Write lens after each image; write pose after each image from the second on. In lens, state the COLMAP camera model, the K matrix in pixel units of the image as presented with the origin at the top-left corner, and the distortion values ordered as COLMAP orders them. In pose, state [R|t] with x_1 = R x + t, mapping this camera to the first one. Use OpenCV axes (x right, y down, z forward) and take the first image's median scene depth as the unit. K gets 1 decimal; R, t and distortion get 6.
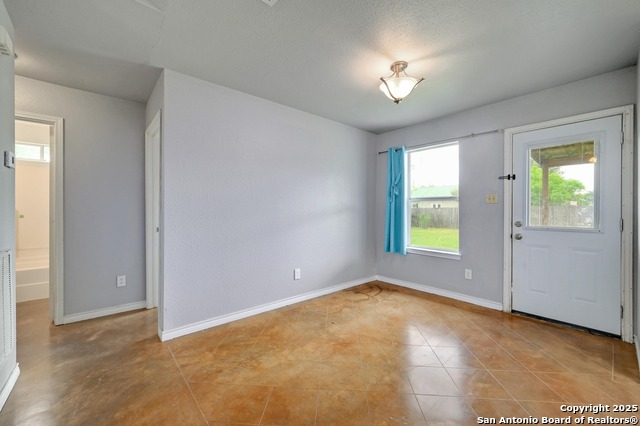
lens RADIAL K [[256.9, 0, 317.8], [0, 256.9, 211.6], [0, 0, 1]] dist [0.000111, 0.001158]
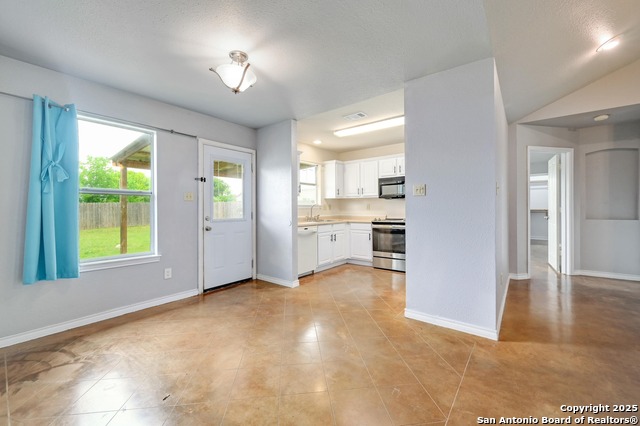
lens RADIAL K [[256.9, 0, 324.8], [0, 256.9, 206.7], [0, 0, 1]] dist [0.000111, 0.001158]
pose [[-0.202849, 0.005830, 0.979193, -0.531130], [0.008497, 0.999955, -0.004194, 0.002285], [-0.979173, 0.007469, -0.202889, 0.680385]]
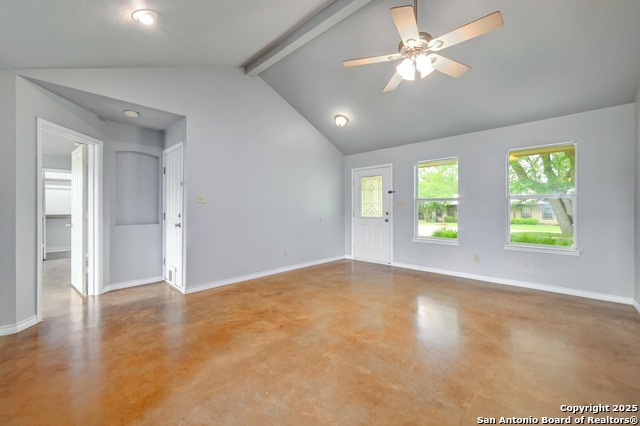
lens RADIAL K [[256.9, 0, 317.1], [0, 256.9, 210.4], [0, 0, 1]] dist [0.000111, 0.001158]
pose [[-0.994287, 0.002811, -0.106700, -0.273249], [0.001936, 0.999964, 0.008307, -0.004339], [0.106719, 0.008053, -0.994257, 0.326780]]
